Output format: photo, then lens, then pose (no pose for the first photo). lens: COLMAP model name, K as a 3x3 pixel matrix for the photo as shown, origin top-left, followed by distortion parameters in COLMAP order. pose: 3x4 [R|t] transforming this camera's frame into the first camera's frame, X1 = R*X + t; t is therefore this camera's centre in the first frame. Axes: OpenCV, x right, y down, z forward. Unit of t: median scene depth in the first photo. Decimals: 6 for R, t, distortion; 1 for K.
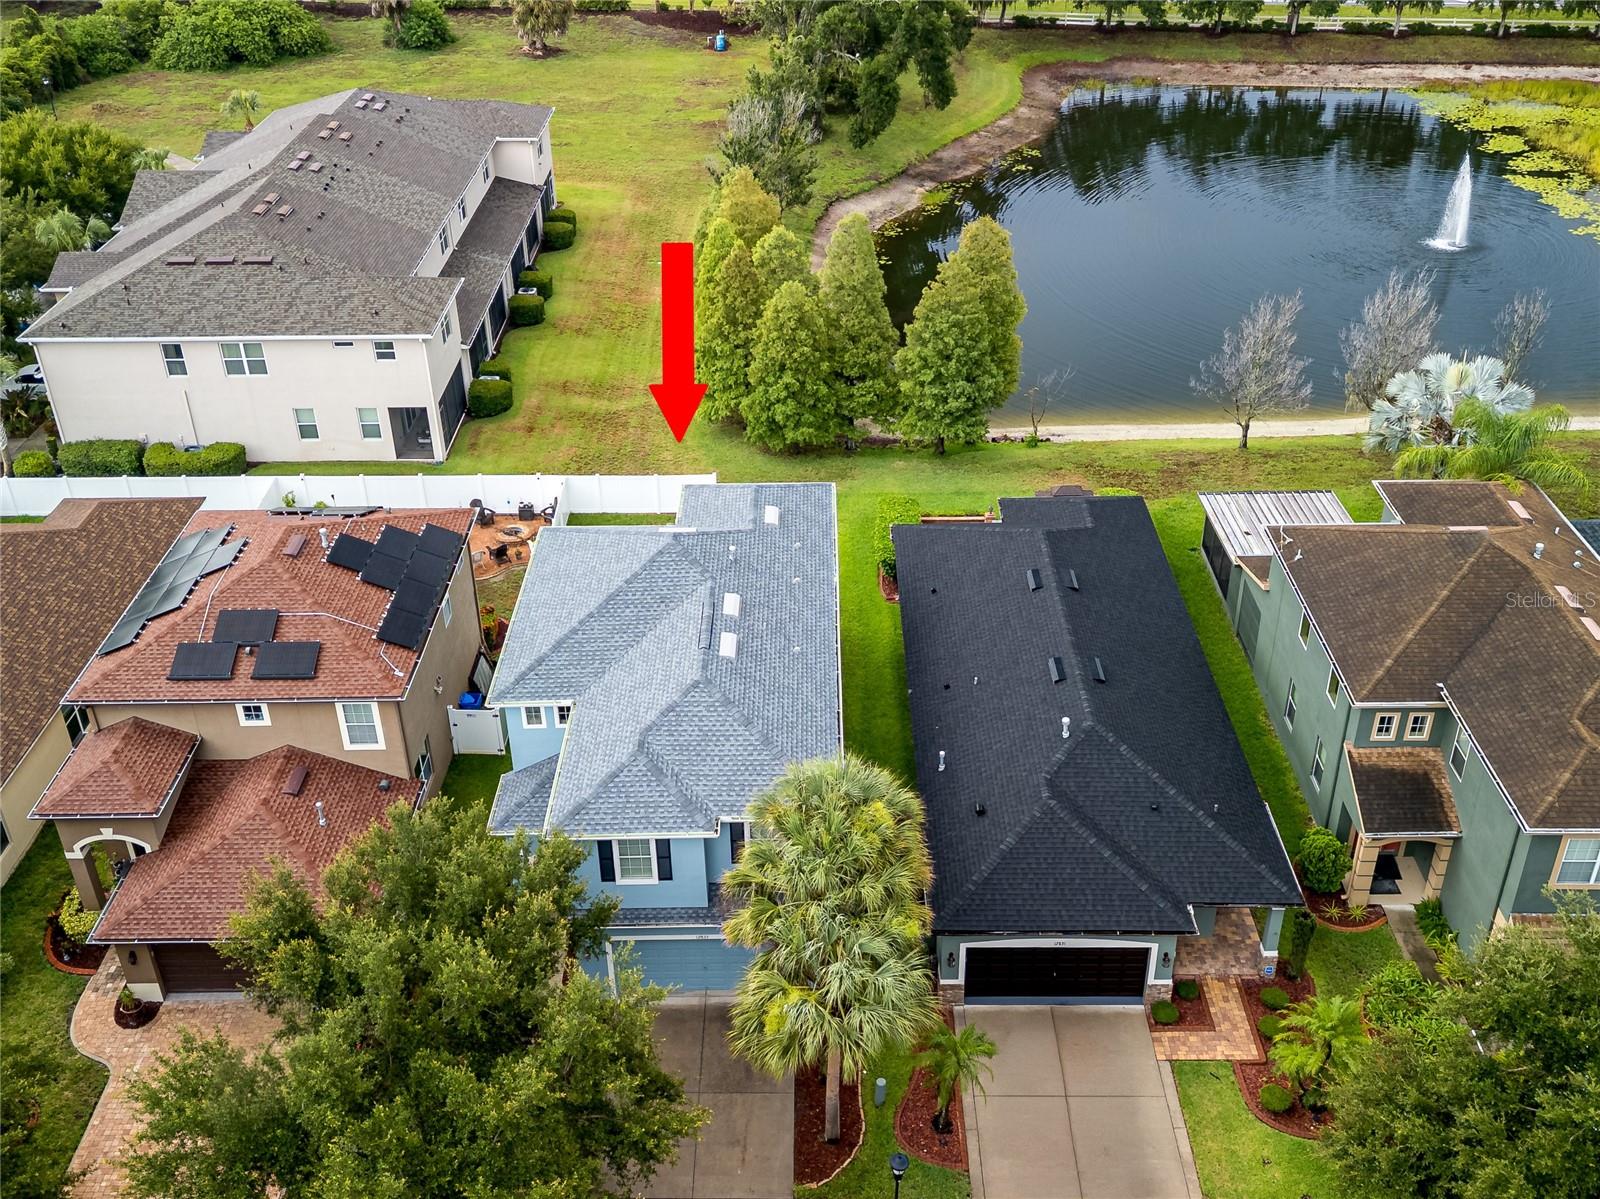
lens RADIAL K [[1538.4, 0, 824.8], [0, 1538.4, 595.2], [0, 0, 1]] dist [0.043238, -0.015629]
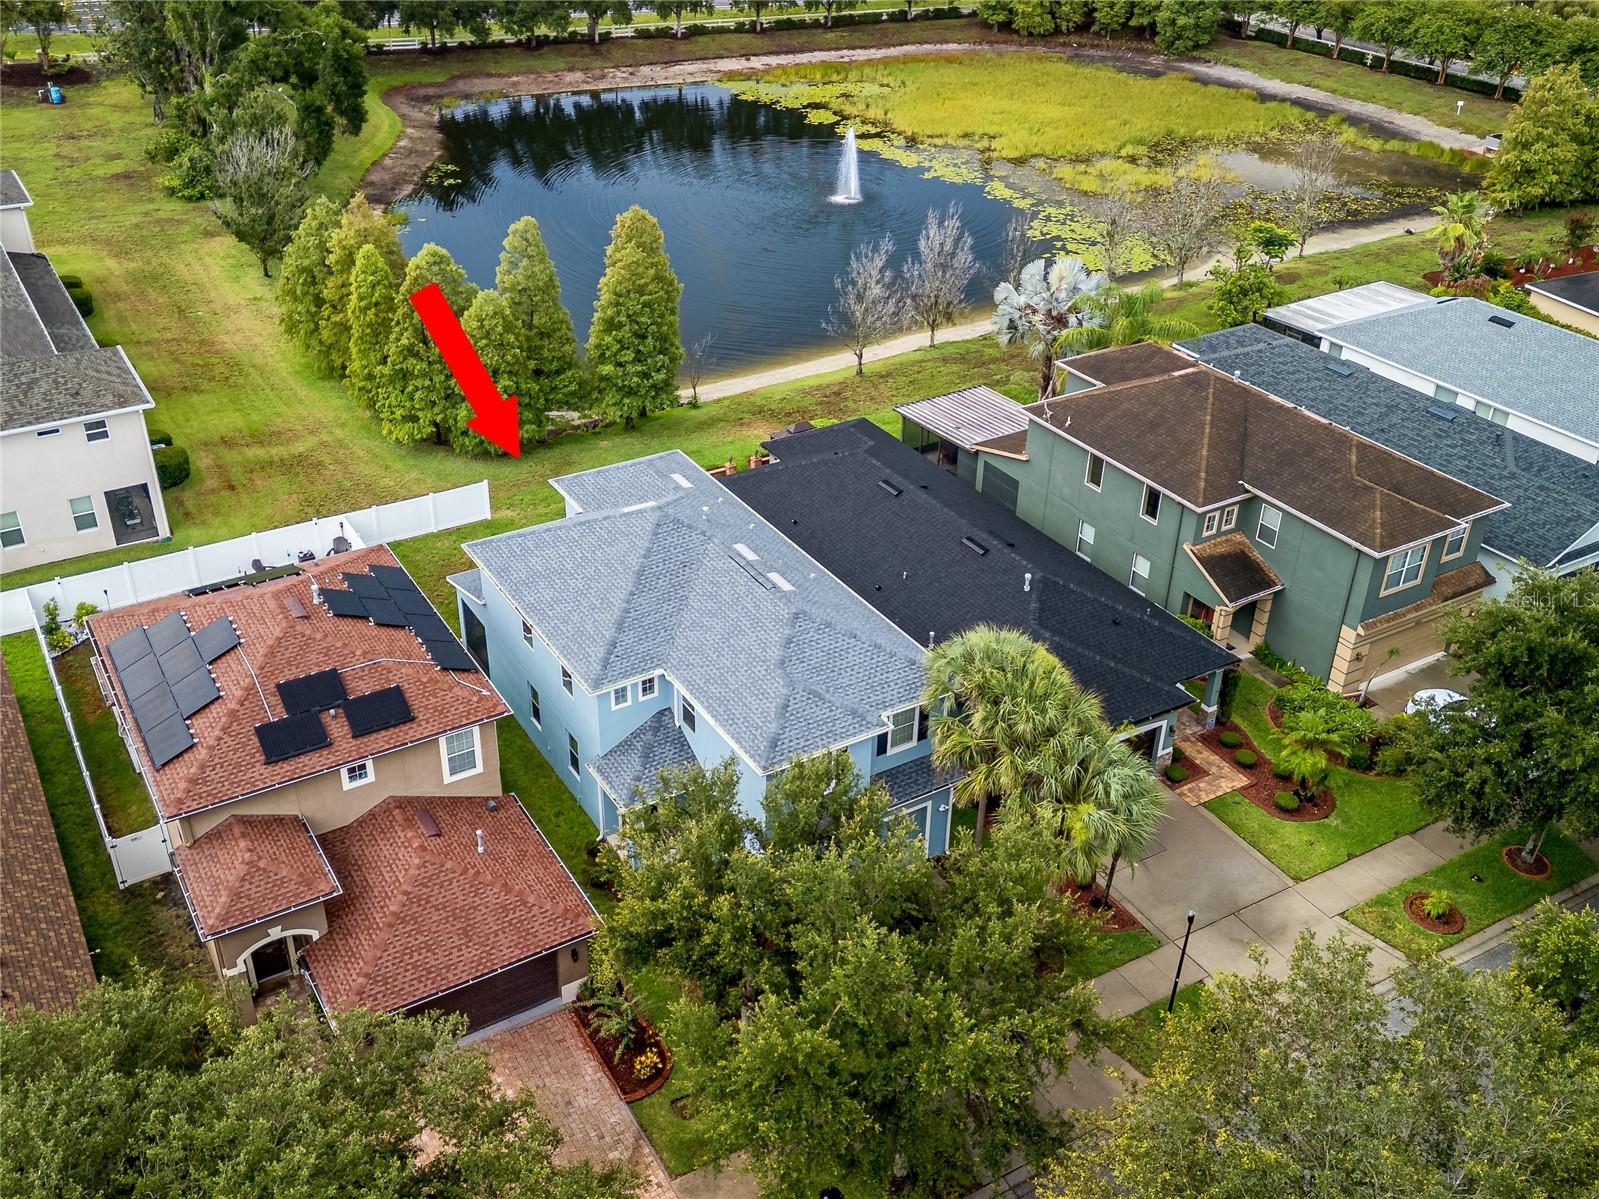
lens RADIAL K [[1484.1, 0, 764.3], [0, 1484.1, 569.1], [0, 0, 1]] dist [0.035710, -0.000371]
pose [[0.864343, -0.239108, 0.442424, -0.343115], [0.247781, 0.968027, 0.039091, -0.013470], [-0.437625, 0.075836, 0.895954, 0.027658]]
